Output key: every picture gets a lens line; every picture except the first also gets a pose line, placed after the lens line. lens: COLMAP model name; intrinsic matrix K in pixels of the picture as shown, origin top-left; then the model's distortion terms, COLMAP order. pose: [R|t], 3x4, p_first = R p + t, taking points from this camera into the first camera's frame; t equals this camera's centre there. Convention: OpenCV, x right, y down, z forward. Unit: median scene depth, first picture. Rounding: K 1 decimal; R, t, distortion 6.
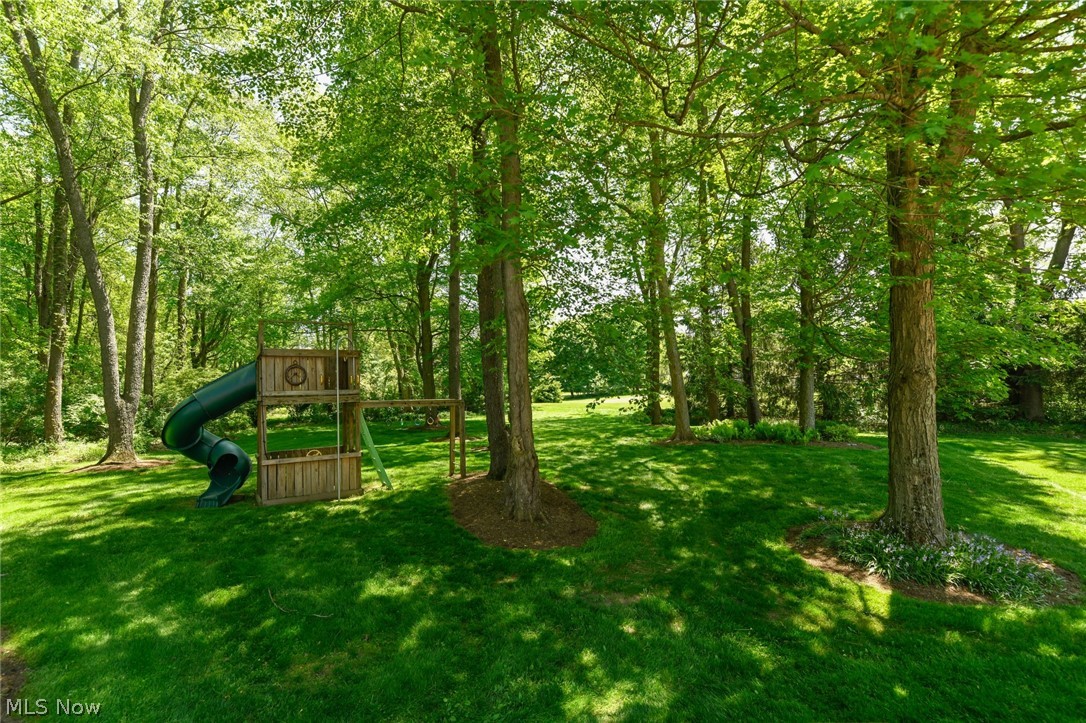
lens RADIAL K [[512.3, 0, 543.0], [0, 512.3, 361.5], [0, 0, 1]] dist [0.000356, 0.000063]
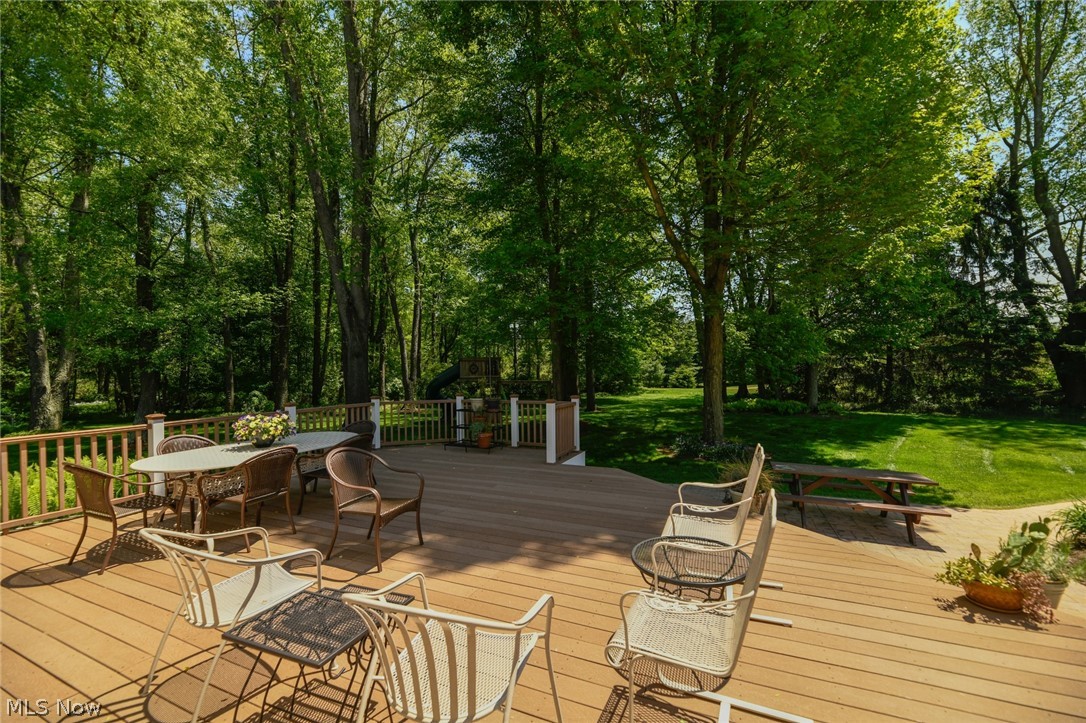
lens RADIAL K [[442.5, 0, 543.0], [0, 442.5, 361.5], [0, 0, 1]] dist [0.000019, -0.000014]
pose [[0.929747, -0.003701, -0.368181, 0.265497], [0.011039, 0.999780, 0.017828, -0.021889], [0.368034, -0.020640, 0.929583, -0.358670]]
